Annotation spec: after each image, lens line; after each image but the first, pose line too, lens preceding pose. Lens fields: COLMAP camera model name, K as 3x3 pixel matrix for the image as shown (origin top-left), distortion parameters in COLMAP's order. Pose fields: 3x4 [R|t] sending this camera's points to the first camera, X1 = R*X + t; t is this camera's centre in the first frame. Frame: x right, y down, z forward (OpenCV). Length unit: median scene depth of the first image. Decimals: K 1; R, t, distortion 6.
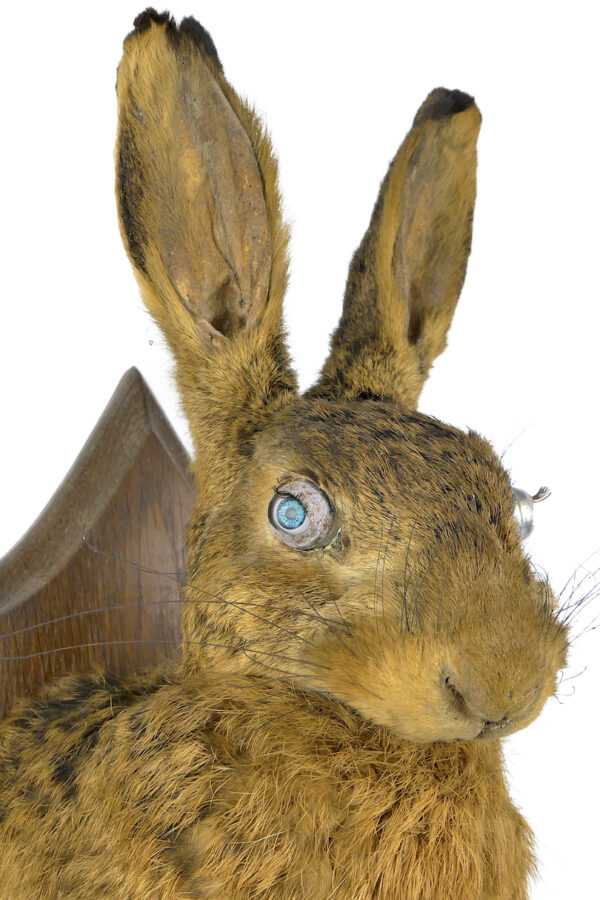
lens RADIAL K [[1476.9, 0, 298.6], [0, 1476.9, 501.4], [0, 0, 1]] dist [-0.022116, -0.078141]
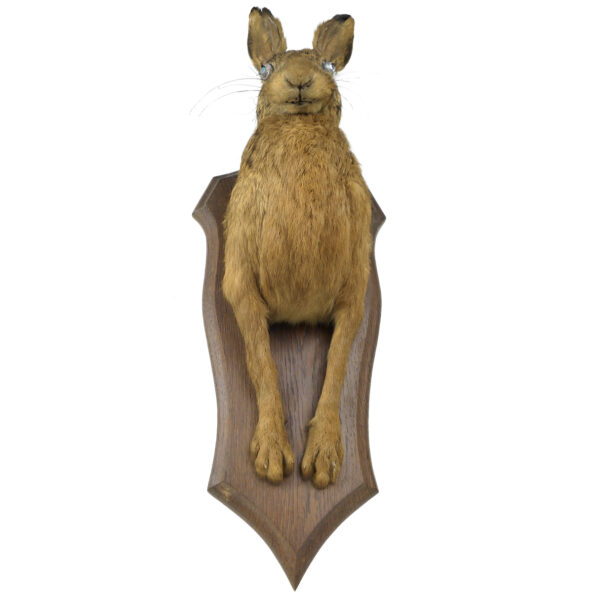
lens RADIAL K [[610.3, 0, 300.0], [0, 610.3, 300.0], [0, 0, 1]] dist [-0.006435, -0.000427]
pose [[0.895550, -0.174189, -0.409449, 0.585739], [0.053772, 0.955813, -0.289015, 0.973483], [0.441700, 0.236811, 0.865345, -0.235931]]
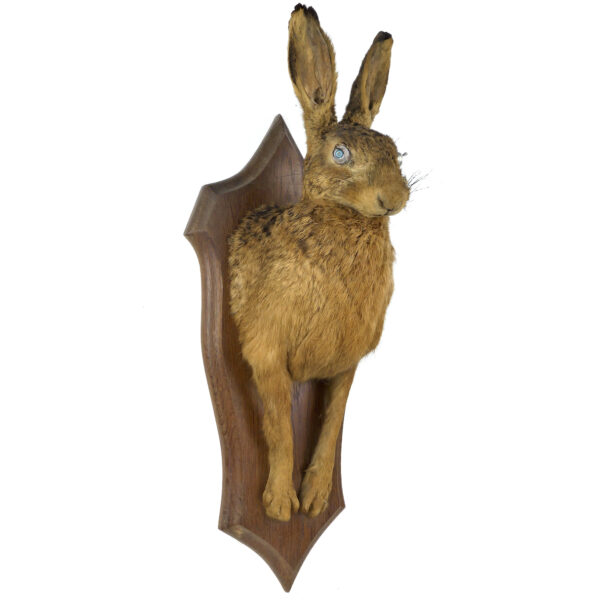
lens RADIAL K [[645.0, 0, 313.2], [0, 645.0, 301.5], [0, 0, 1]] dist [-0.018791, -0.004587]
pose [[0.997848, 0.038266, 0.053242, -0.125163], [-0.046647, 0.984966, 0.166329, 0.094568], [-0.046077, -0.168454, 0.984632, -0.583301]]
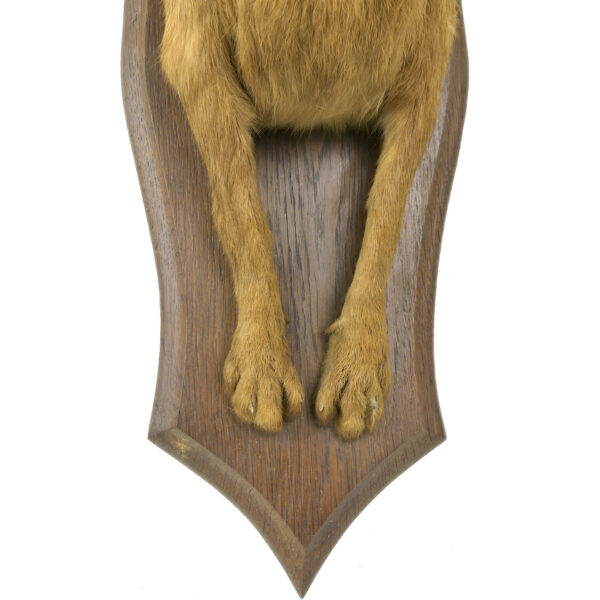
lens RADIAL K [[882.0, 0, 300.0], [0, 882.0, 300.0], [0, 0, 1]] dist [-0.036461, -0.064484]
pose [[0.909701, -0.001562, -0.415262, 0.403615], [0.042700, 0.995044, 0.089799, 0.700956], [0.413064, -0.099422, 0.905259, 0.044616]]
